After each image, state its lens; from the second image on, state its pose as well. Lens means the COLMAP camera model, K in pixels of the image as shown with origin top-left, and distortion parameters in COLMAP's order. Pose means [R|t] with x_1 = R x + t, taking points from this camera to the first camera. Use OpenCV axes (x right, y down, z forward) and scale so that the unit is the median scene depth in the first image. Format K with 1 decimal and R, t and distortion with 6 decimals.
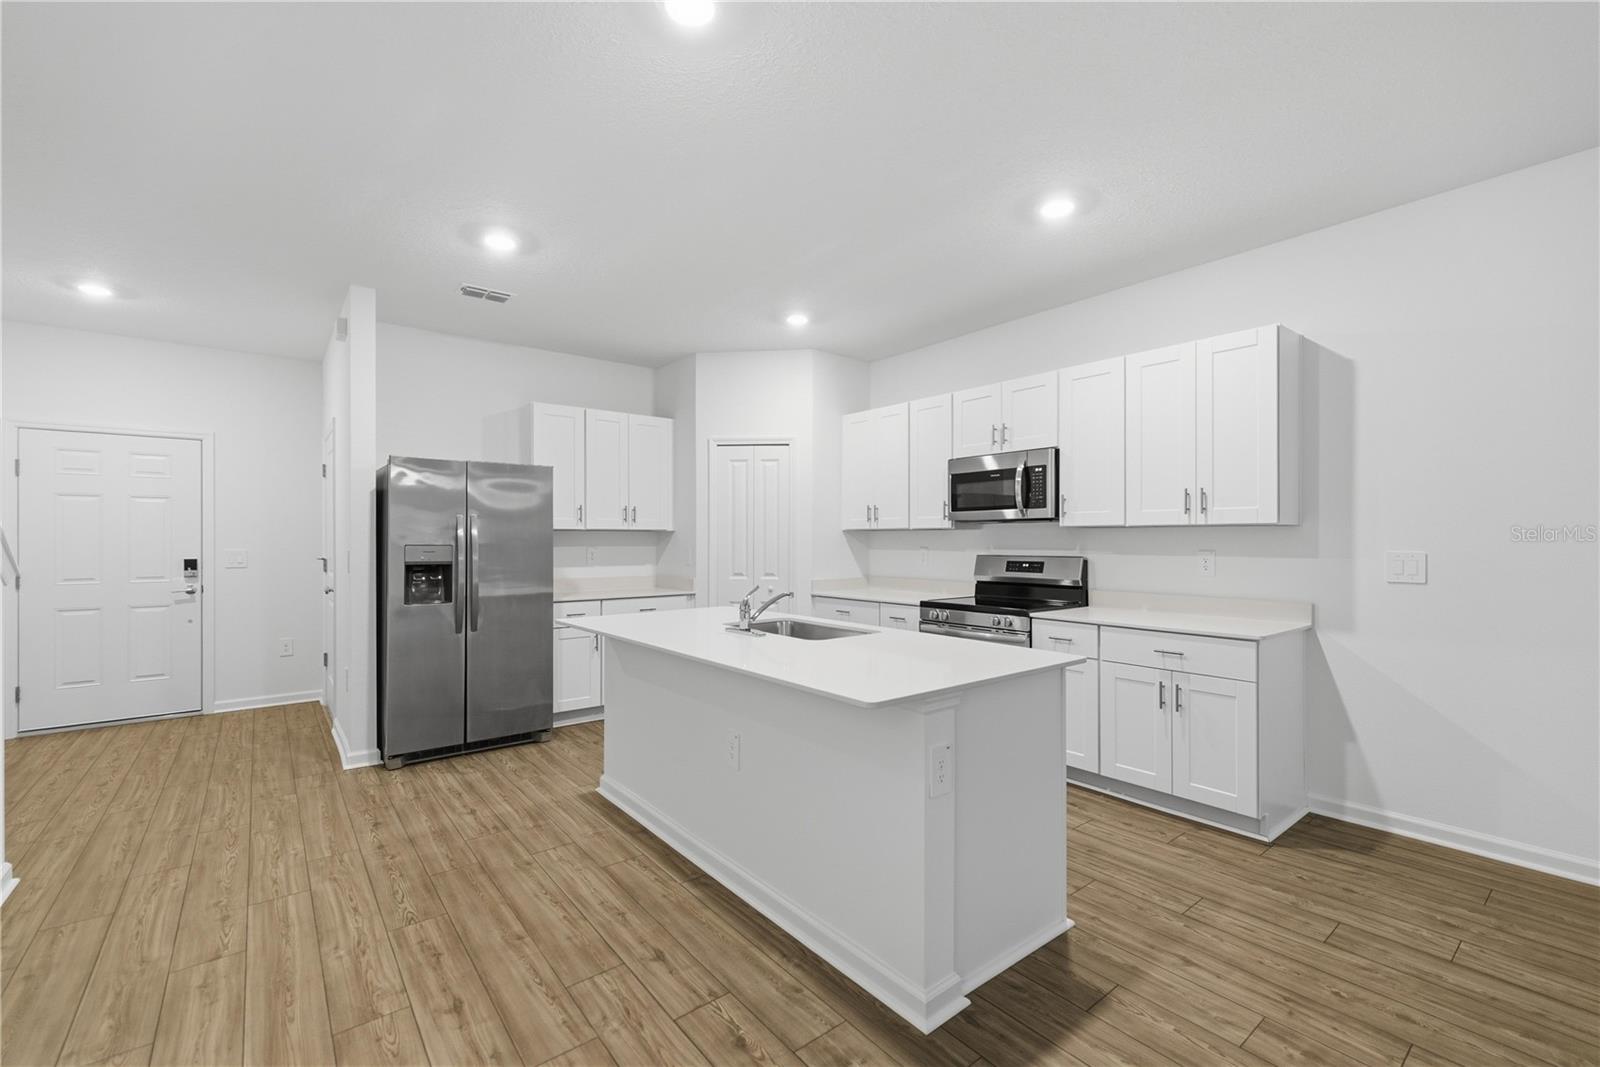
lens RADIAL K [[691.3, 0, 798.2], [0, 691.3, 541.8], [0, 0, 1]] dist [0.006717, -0.000380]
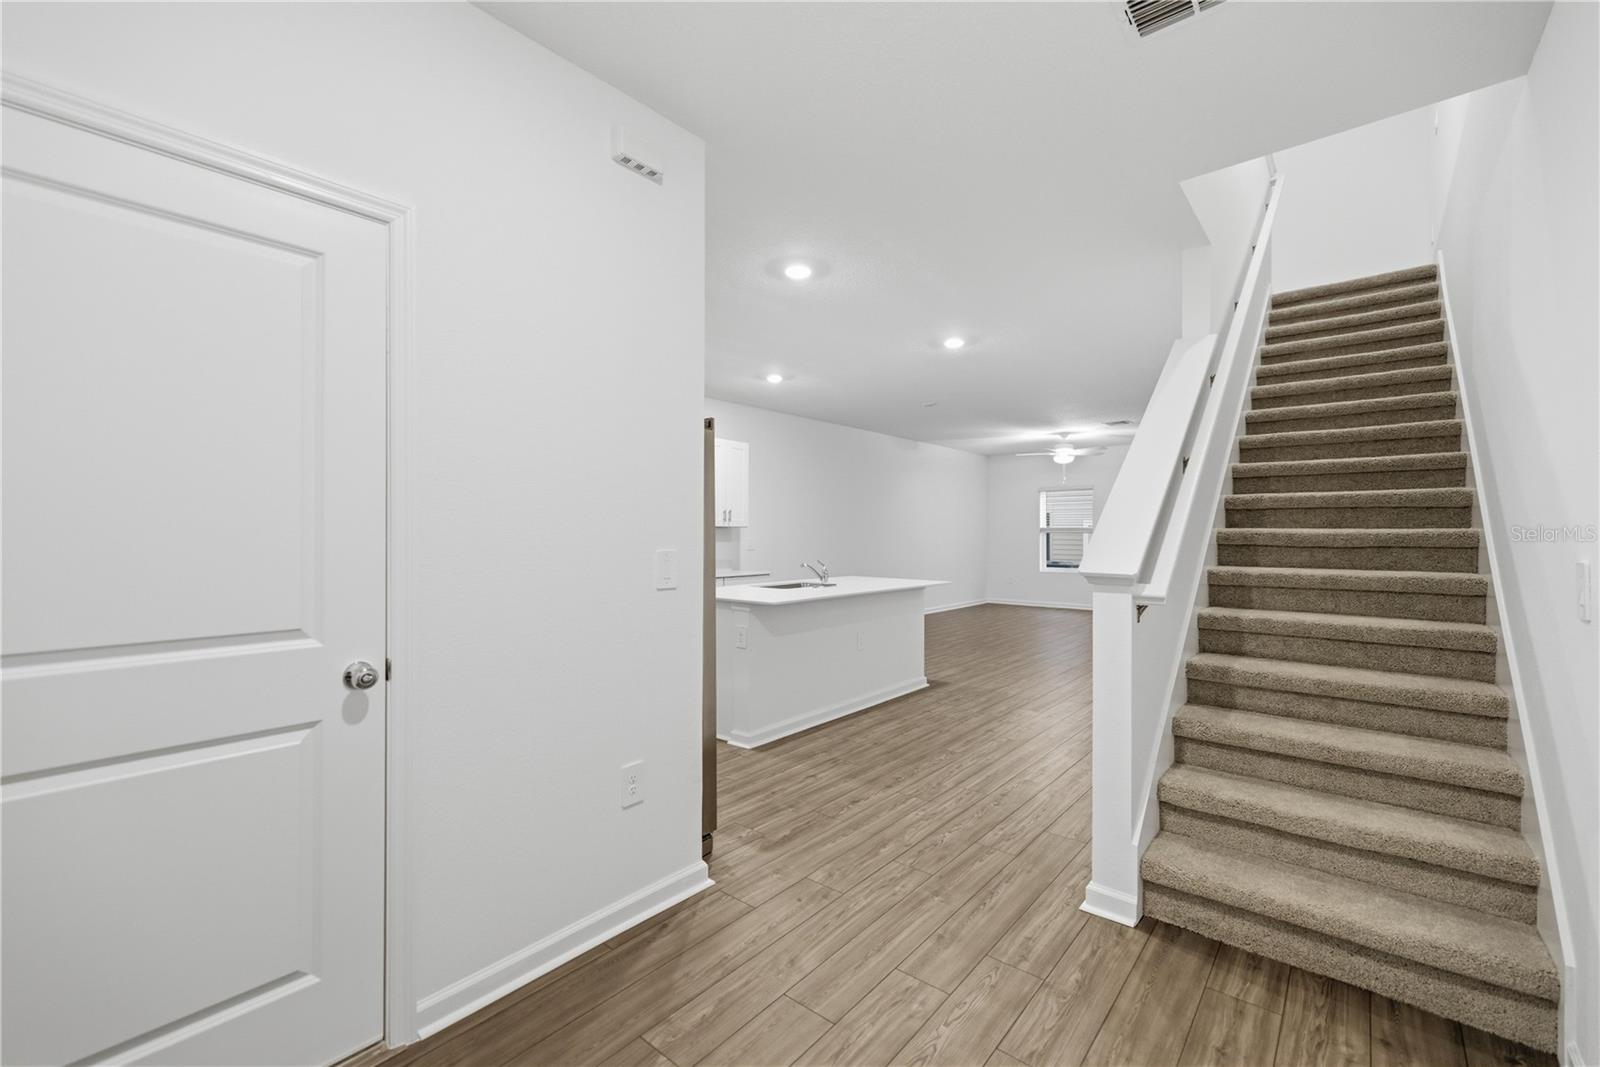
lens RADIAL K [[691.3, 0, 799.4], [0, 691.3, 540.0], [0, 0, 1]] dist [0.006717, -0.000380]
pose [[-0.221828, -0.010555, 0.975029, -1.771626], [-0.000412, 0.999942, 0.010731, -0.007272], [-0.975086, 0.001978, -0.221820, 1.440537]]
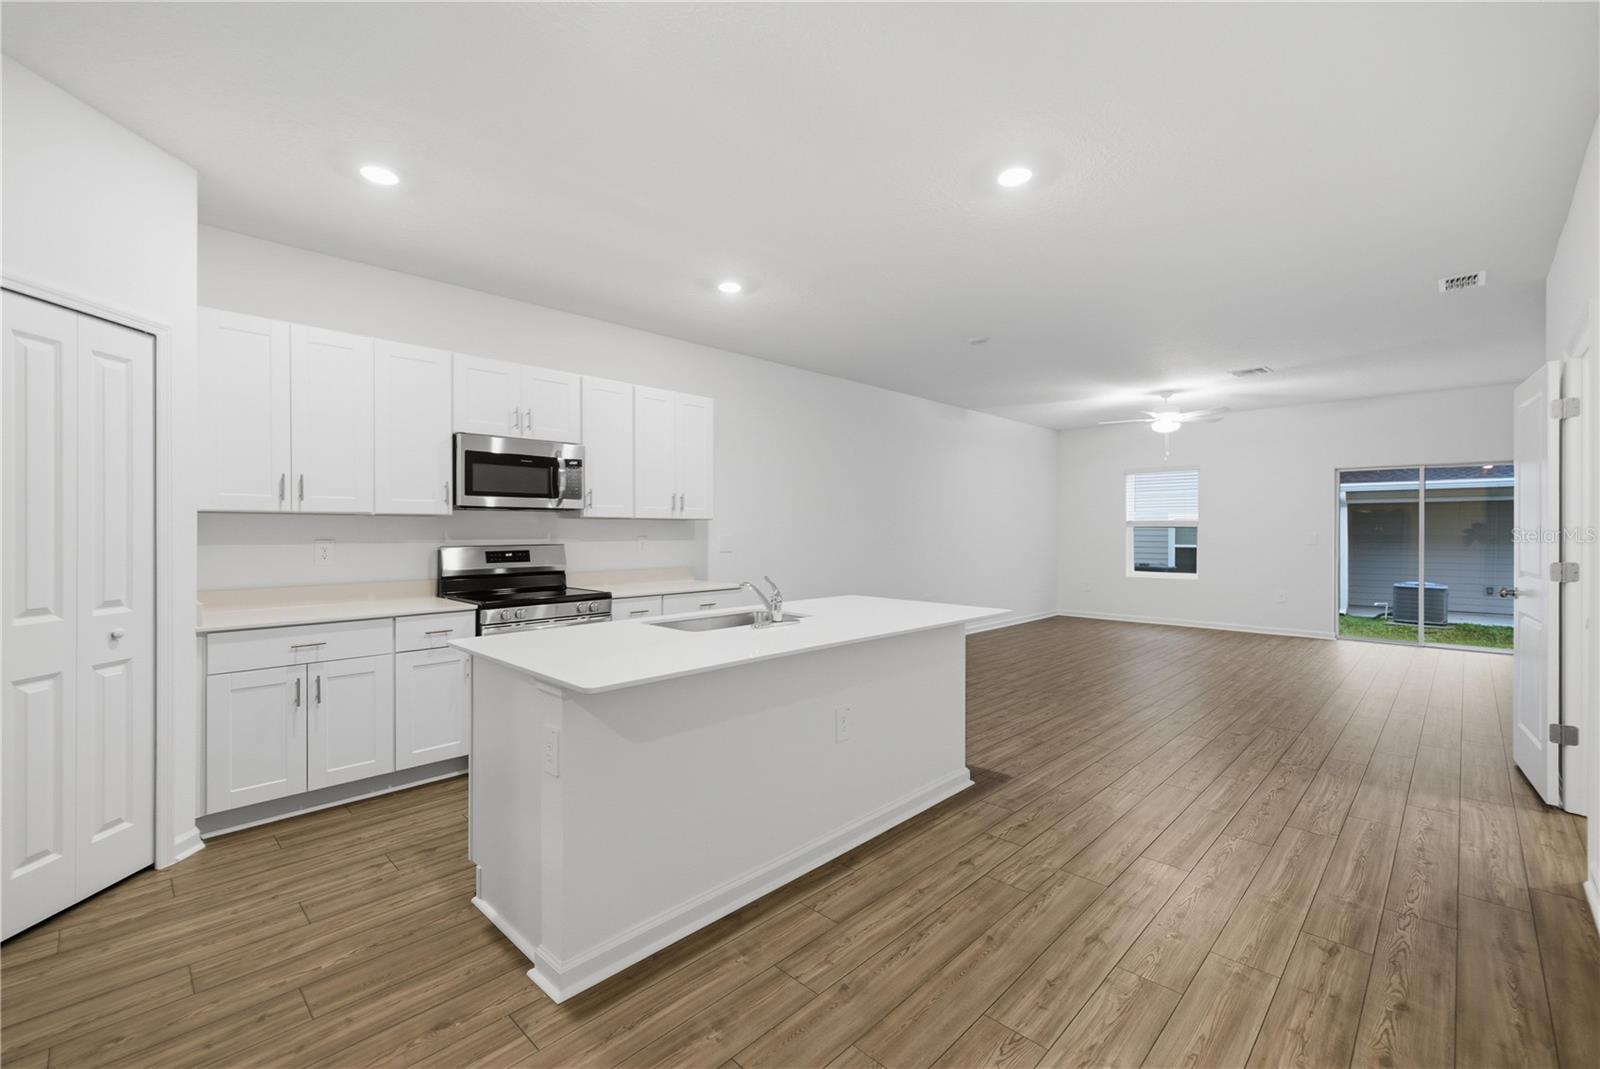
lens RADIAL K [[691.3, 0, 801.9], [0, 691.3, 528.4], [0, 0, 1]] dist [0.006717, -0.000380]
pose [[-0.145431, -0.001053, 0.989368, -1.033093], [0.001771, 0.999998, 0.001325, -0.005696], [-0.989367, 0.001945, -0.145428, 1.091891]]
